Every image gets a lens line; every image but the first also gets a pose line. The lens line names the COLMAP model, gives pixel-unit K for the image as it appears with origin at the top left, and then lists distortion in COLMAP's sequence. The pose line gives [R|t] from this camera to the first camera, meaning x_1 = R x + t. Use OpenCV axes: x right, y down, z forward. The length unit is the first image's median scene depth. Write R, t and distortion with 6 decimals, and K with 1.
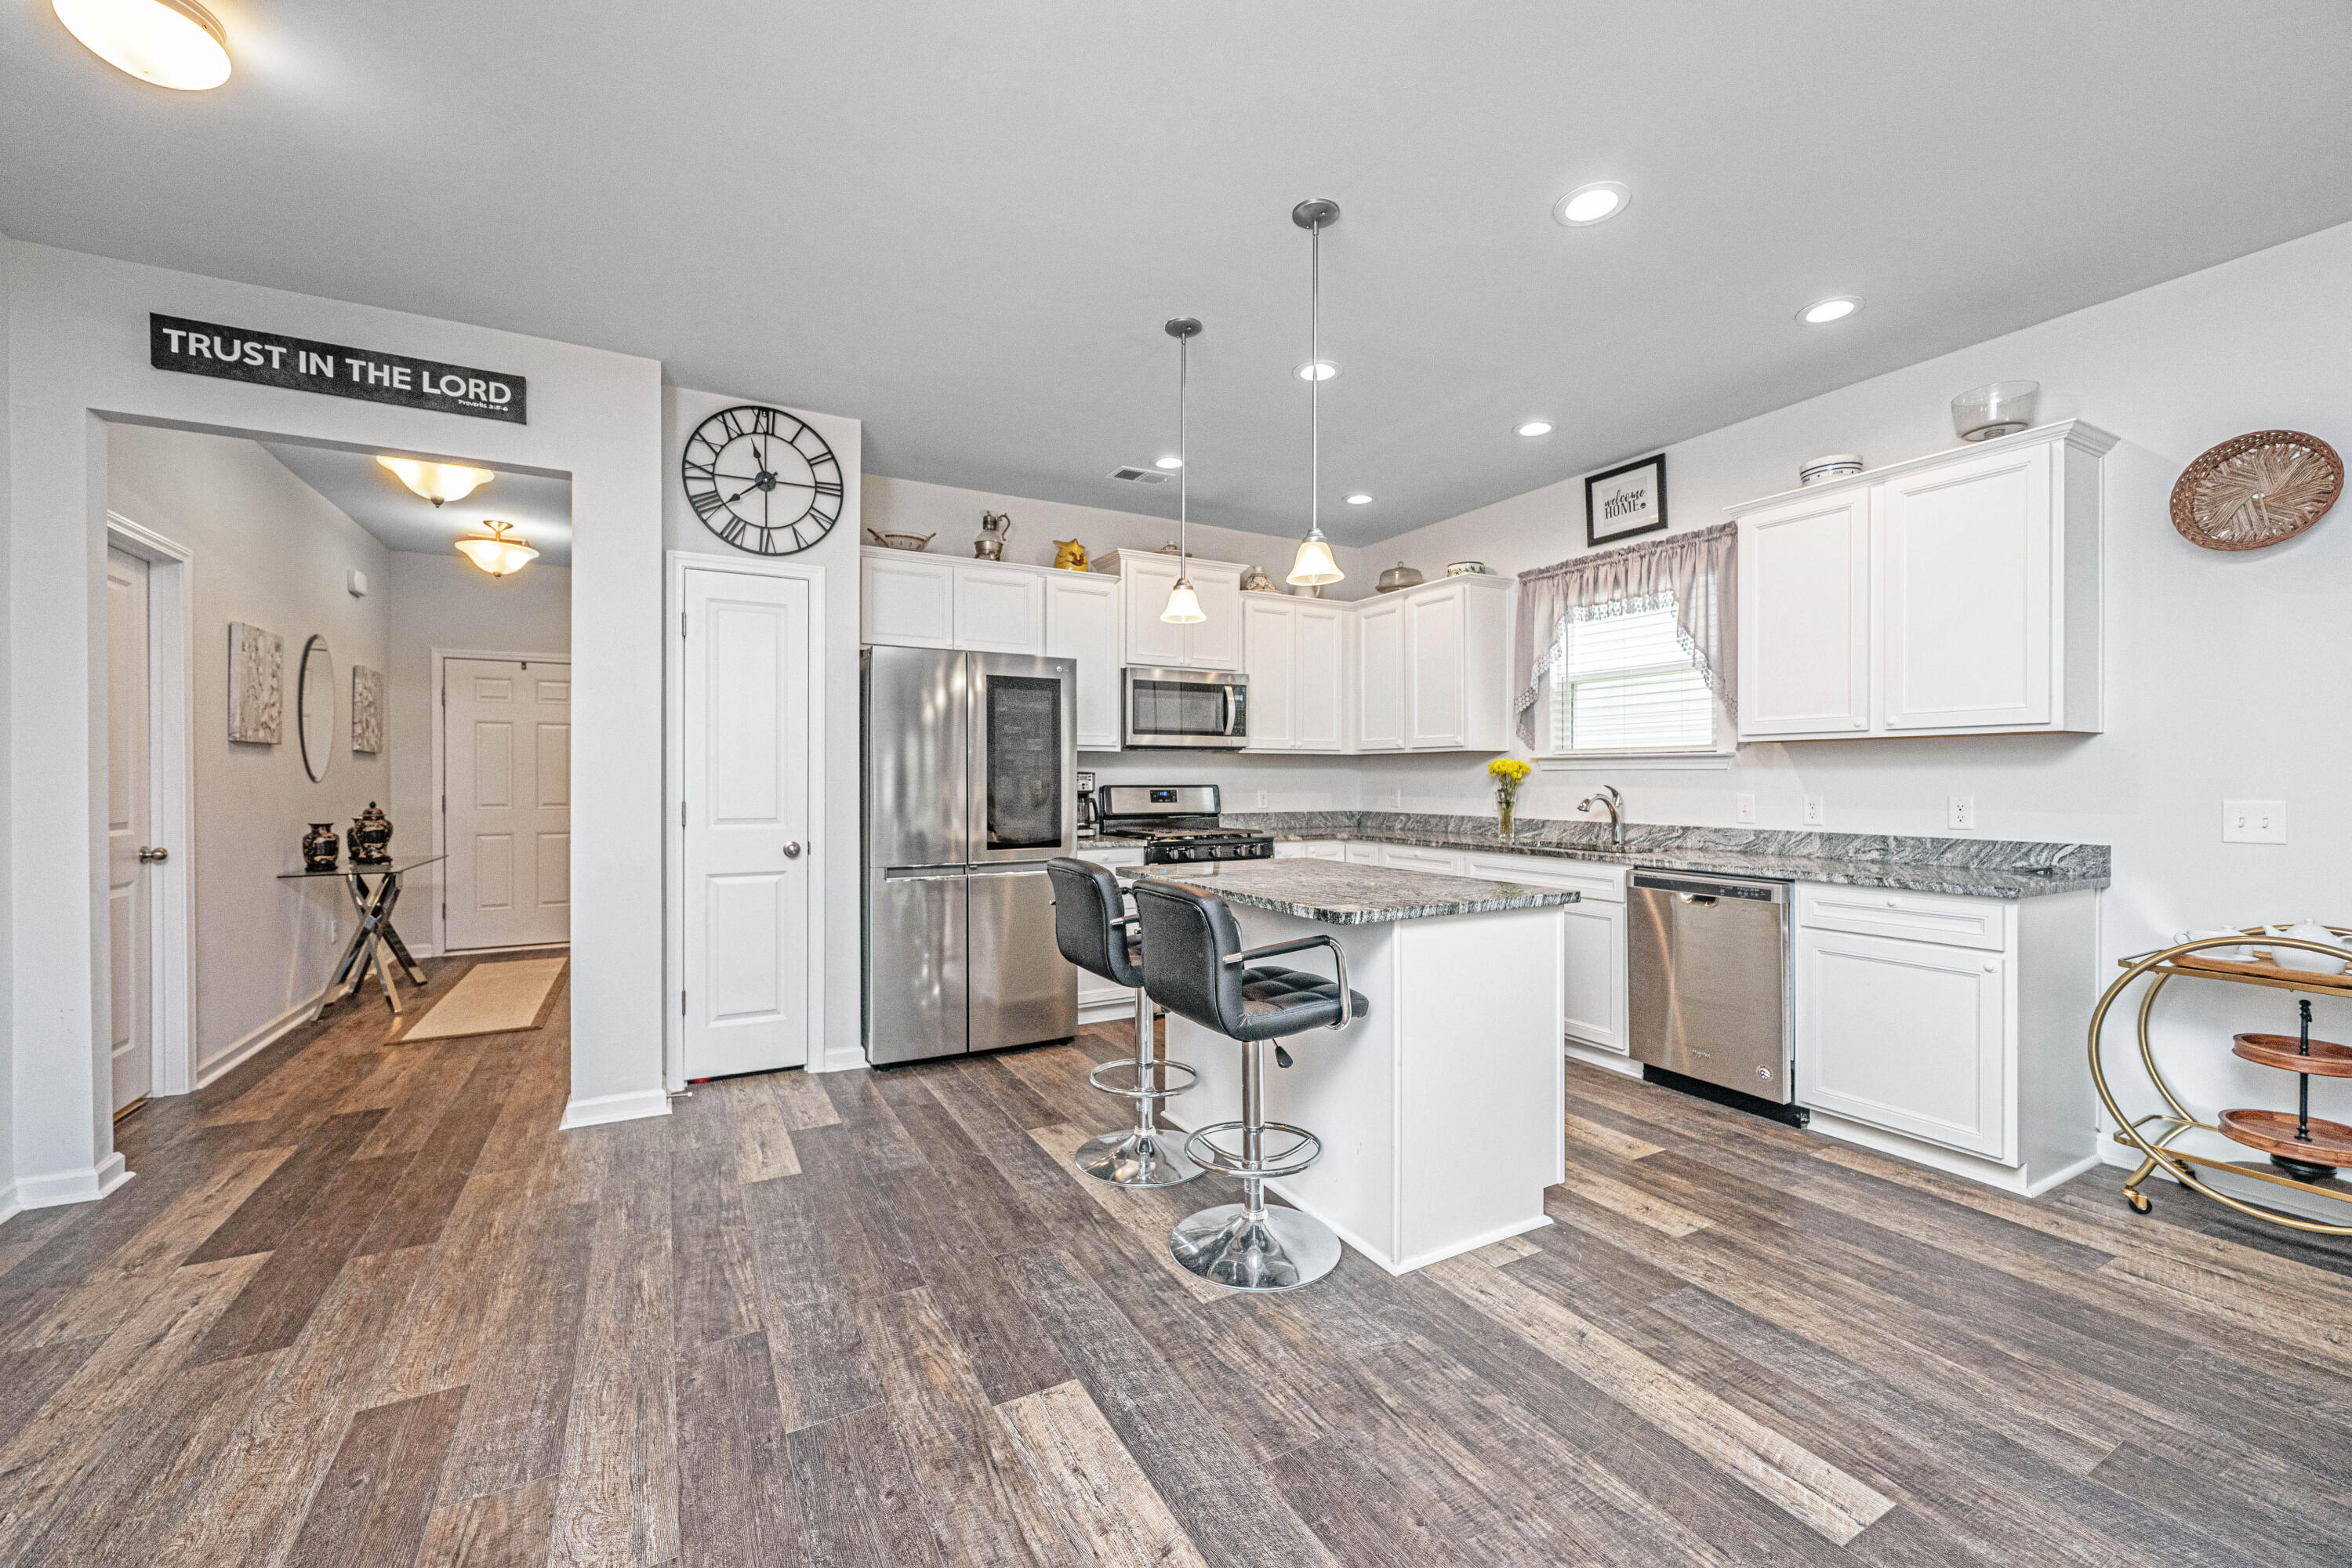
lens RADIAL K [[953.2, 0, 1185.8], [0, 953.2, 781.0], [0, 0, 1]] dist [-0.000477, -0.000135]
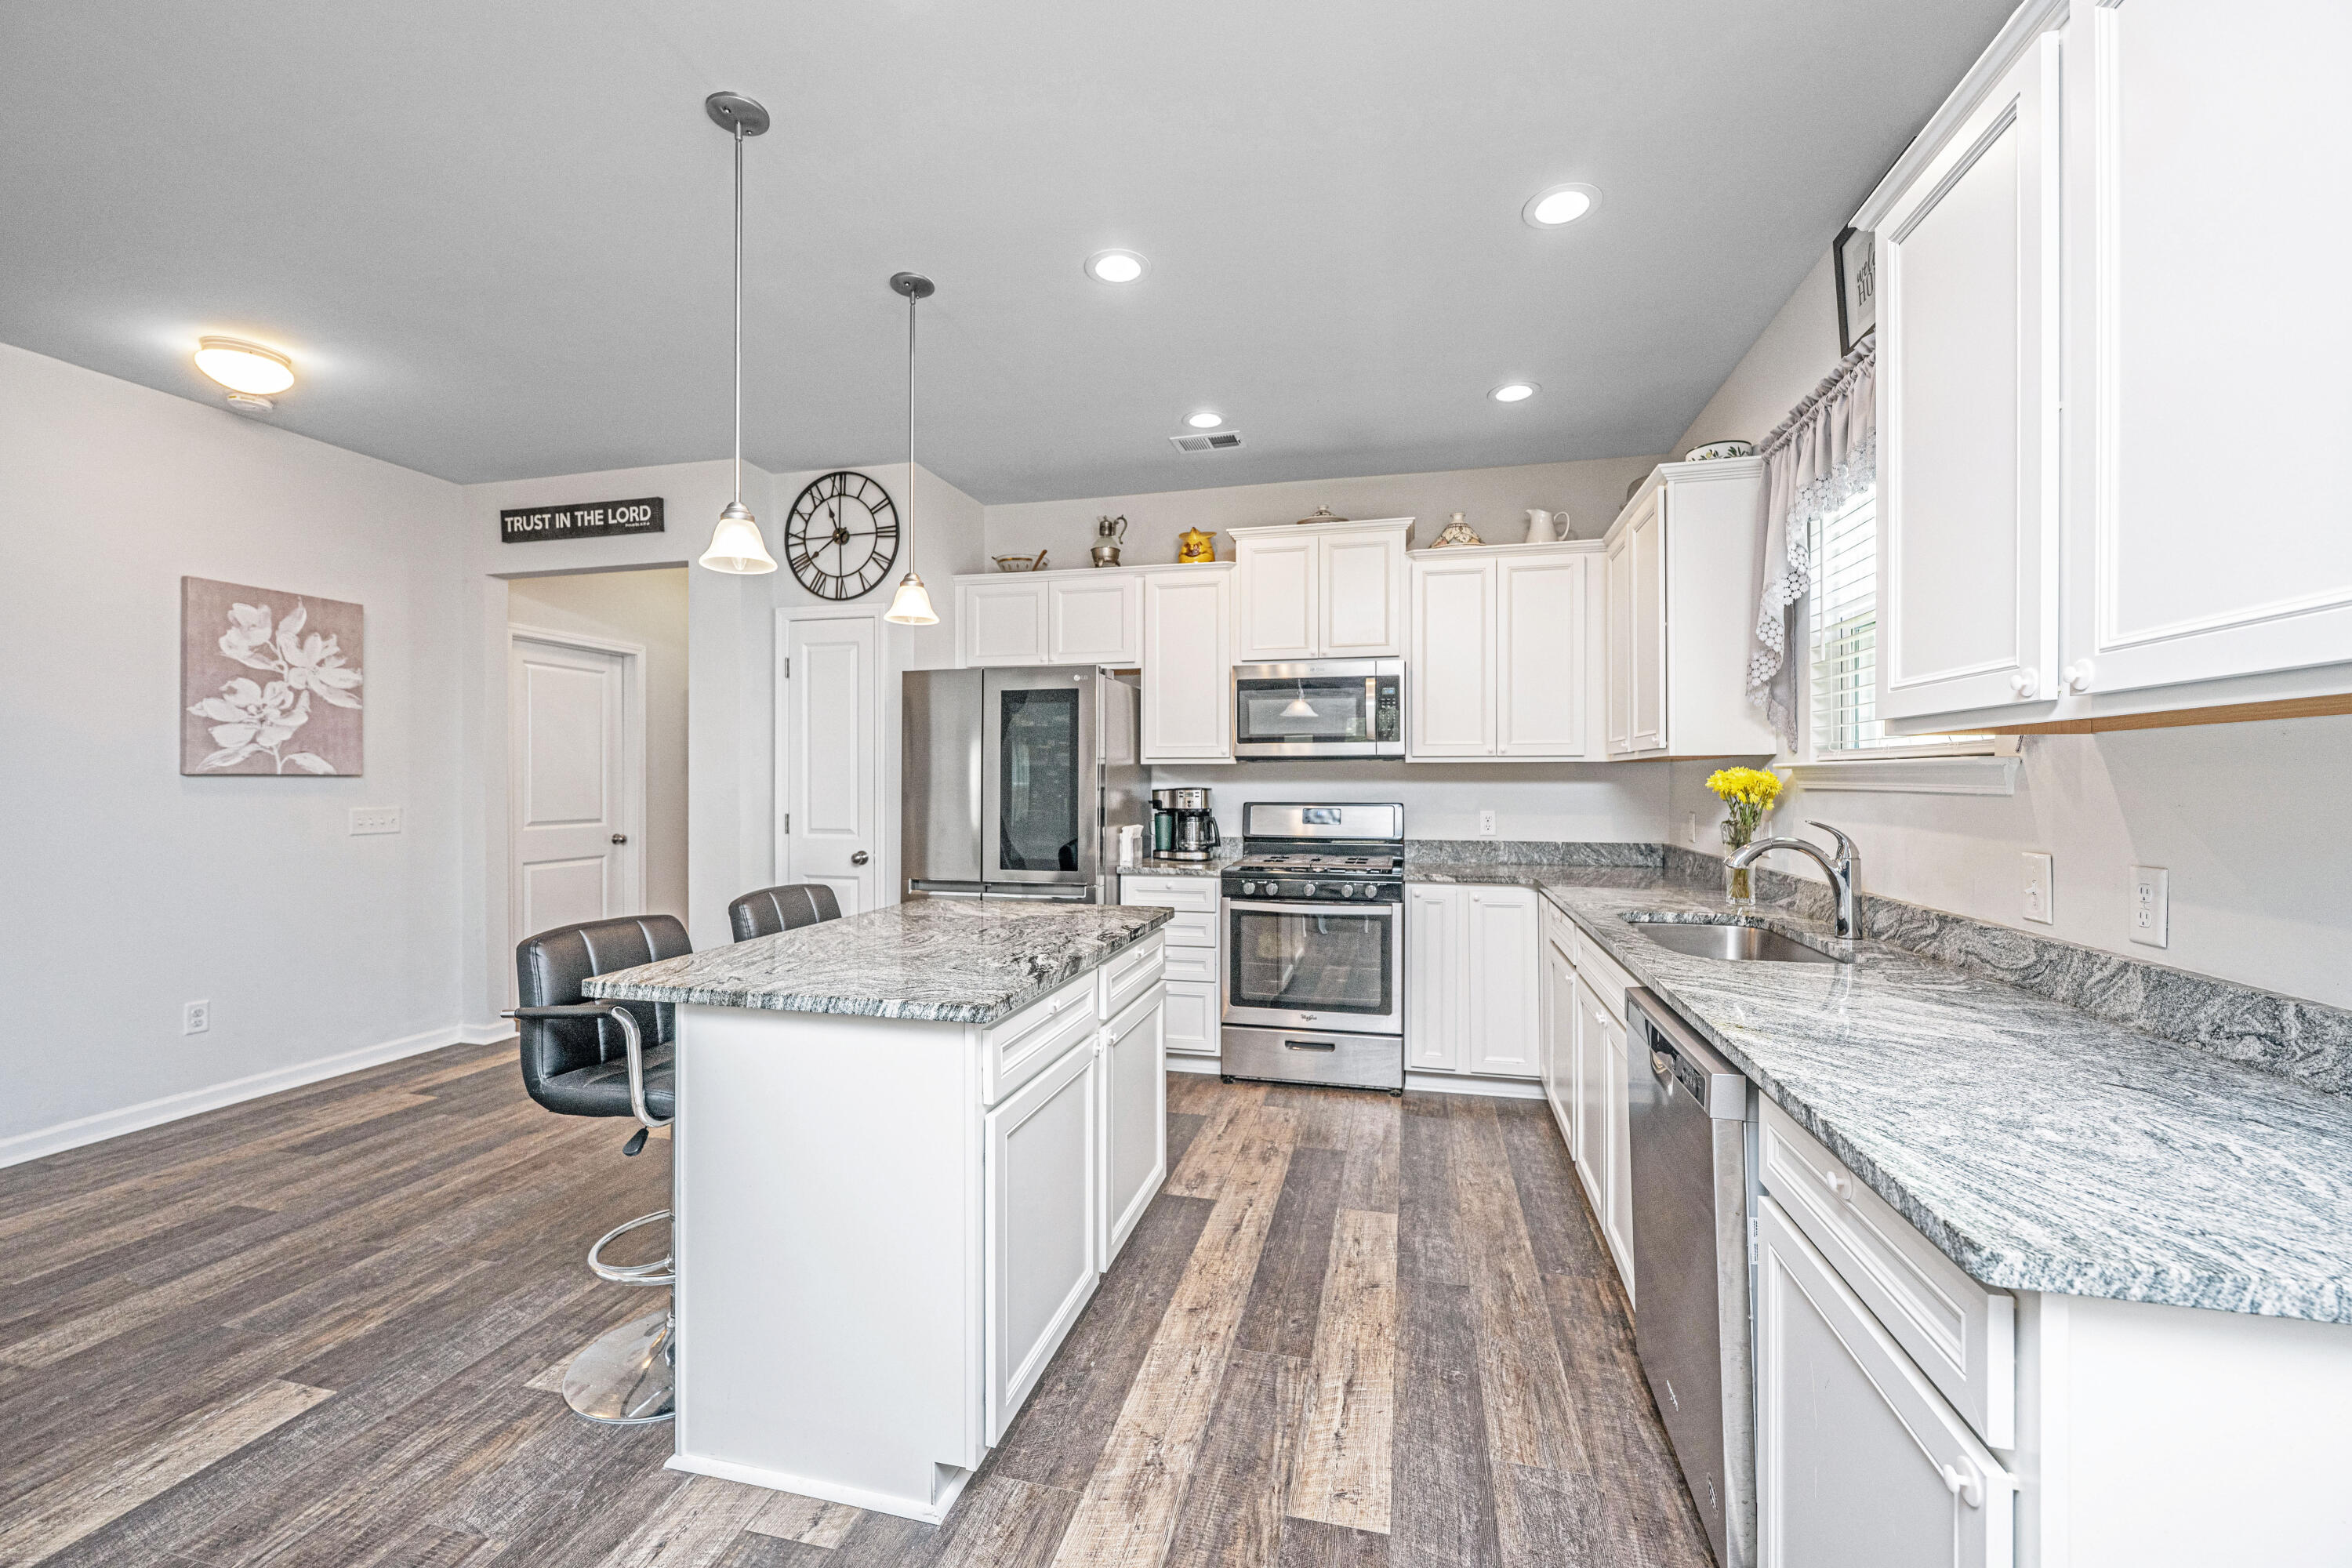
lens RADIAL K [[953.2, 0, 1188.4], [0, 953.2, 777.0], [0, 0, 1]] dist [-0.000477, -0.000135]
pose [[0.723919, -0.001780, -0.689882, 0.656843], [-0.002007, 0.999987, -0.004686, -0.019391], [0.689882, 0.004777, 0.723906, 0.458120]]
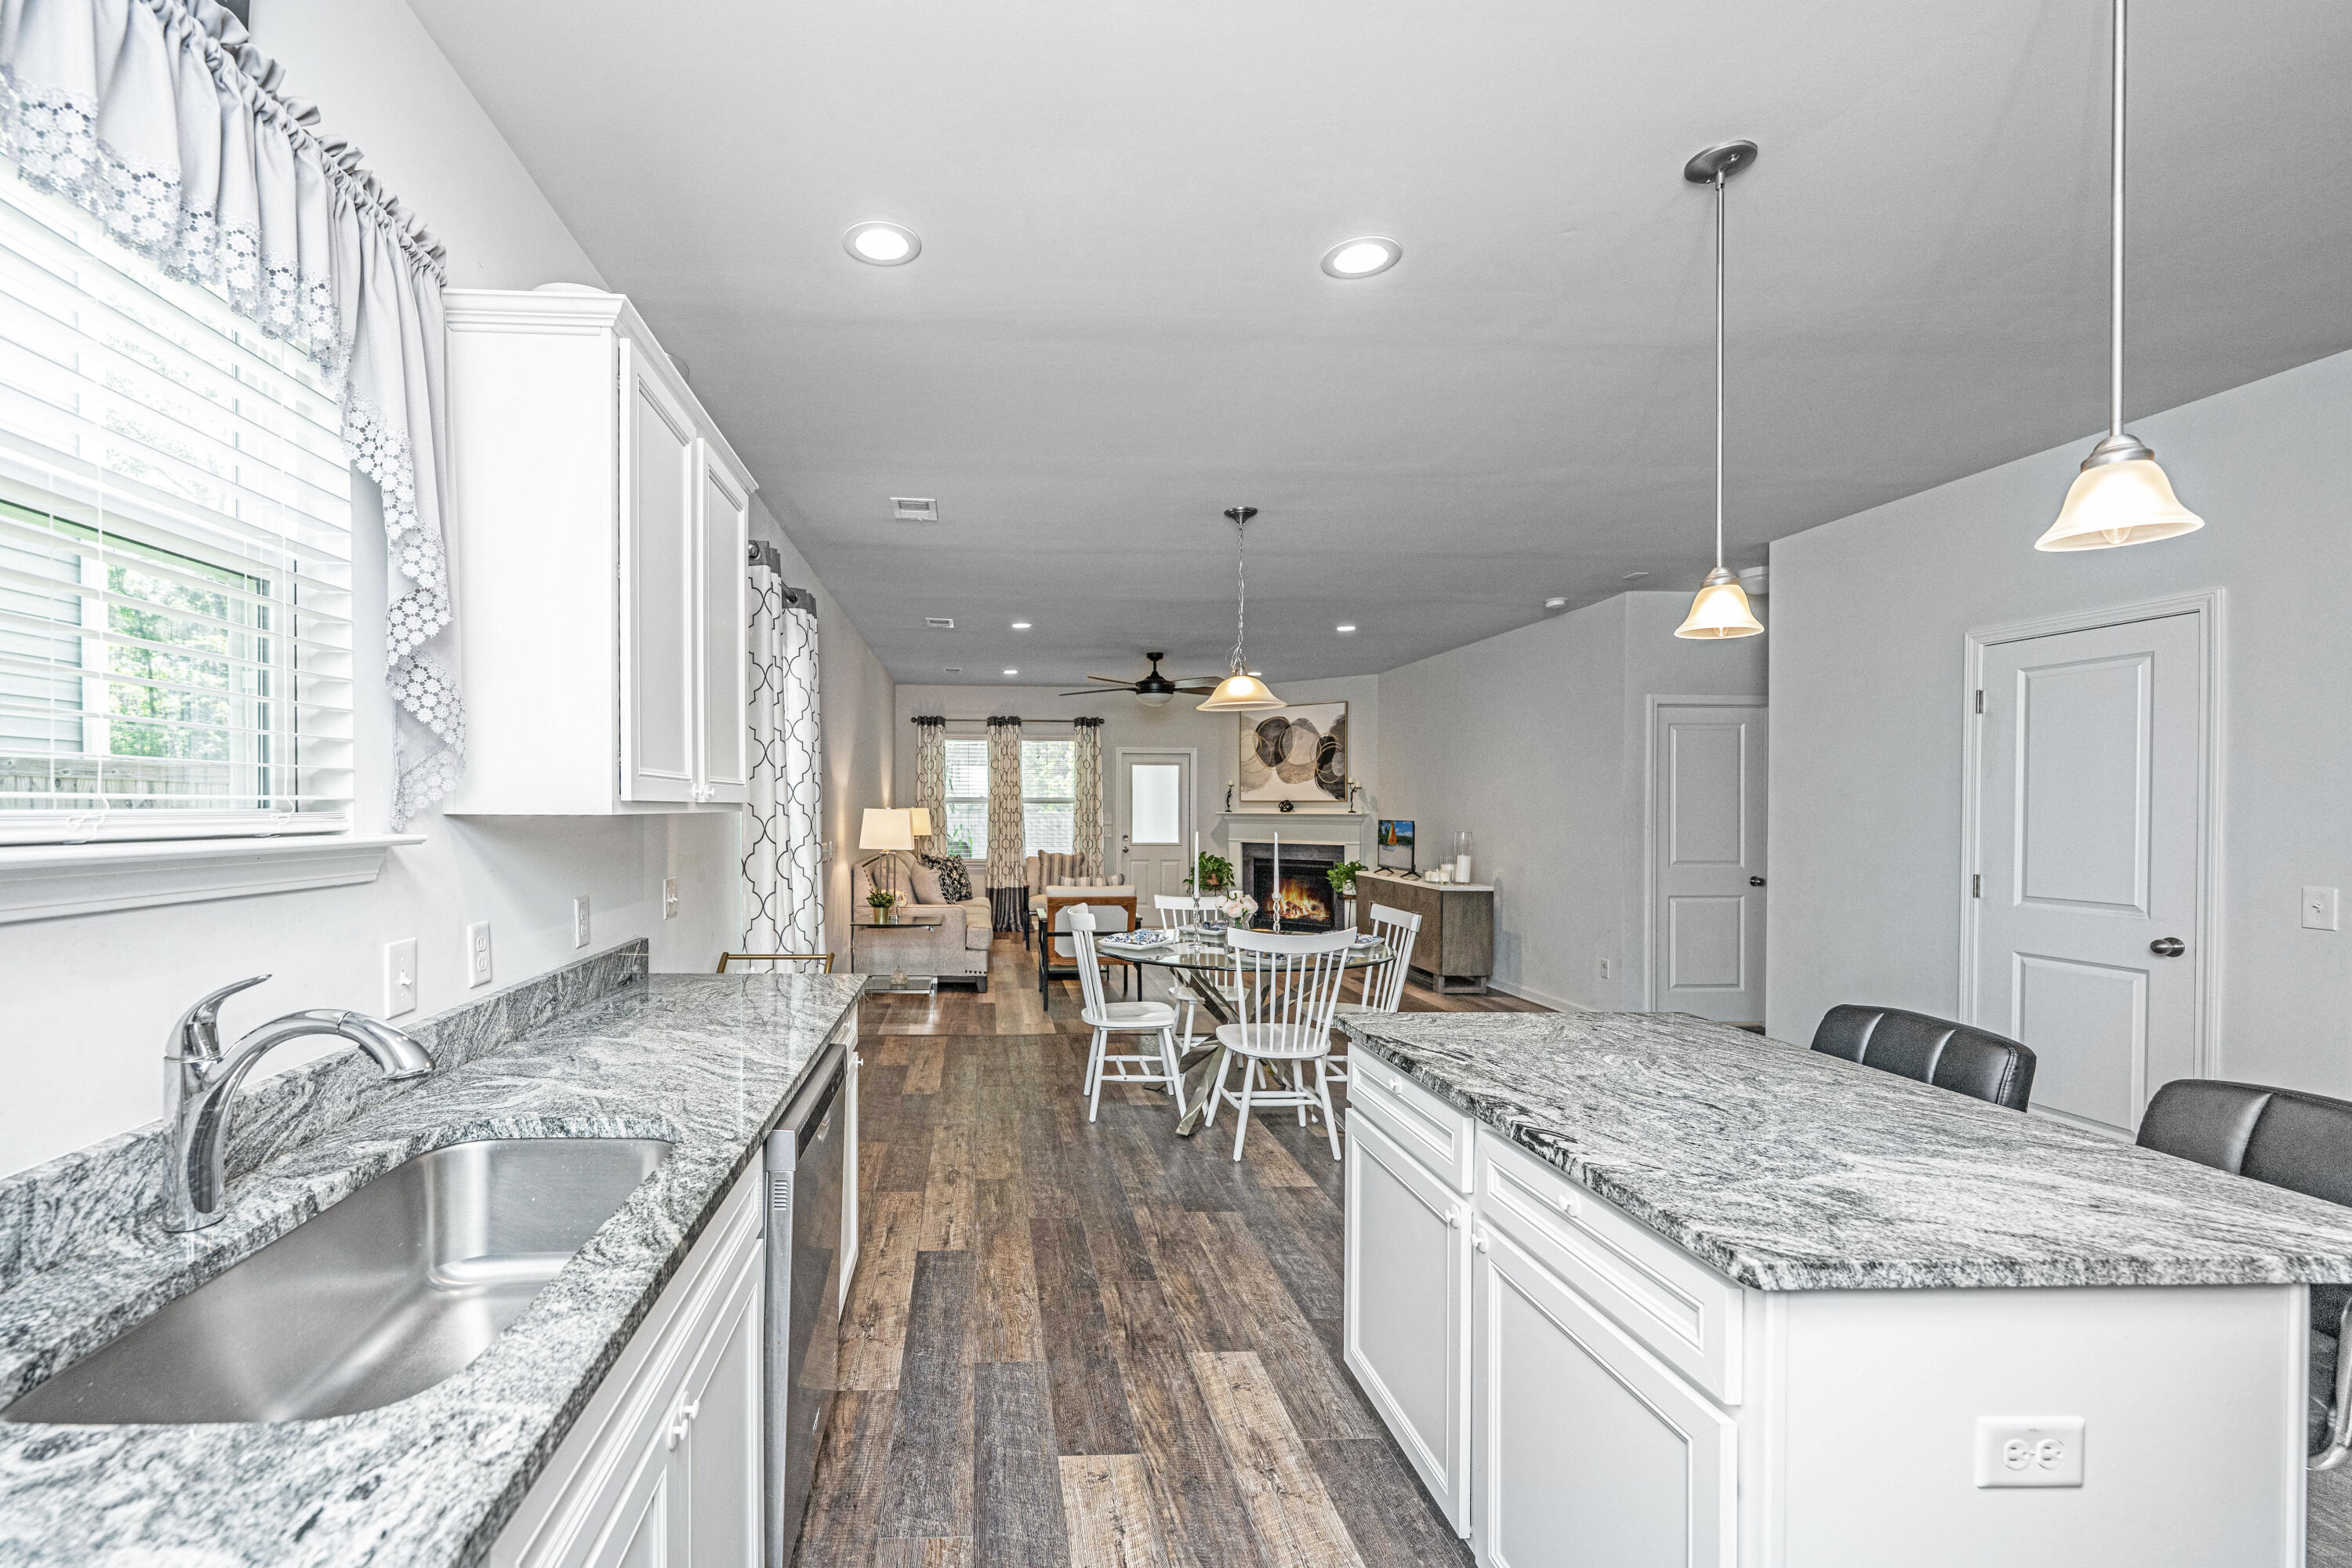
lens RADIAL K [[953.2, 0, 1021.7], [0, 953.2, 814.6], [0, 0, 1]] dist [-0.000477, -0.000135]
pose [[-0.882403, -0.002330, 0.470488, 0.183919], [-0.003633, 0.999992, -0.001862, -0.043661], [-0.470479, -0.003353, -0.882405, 1.333120]]
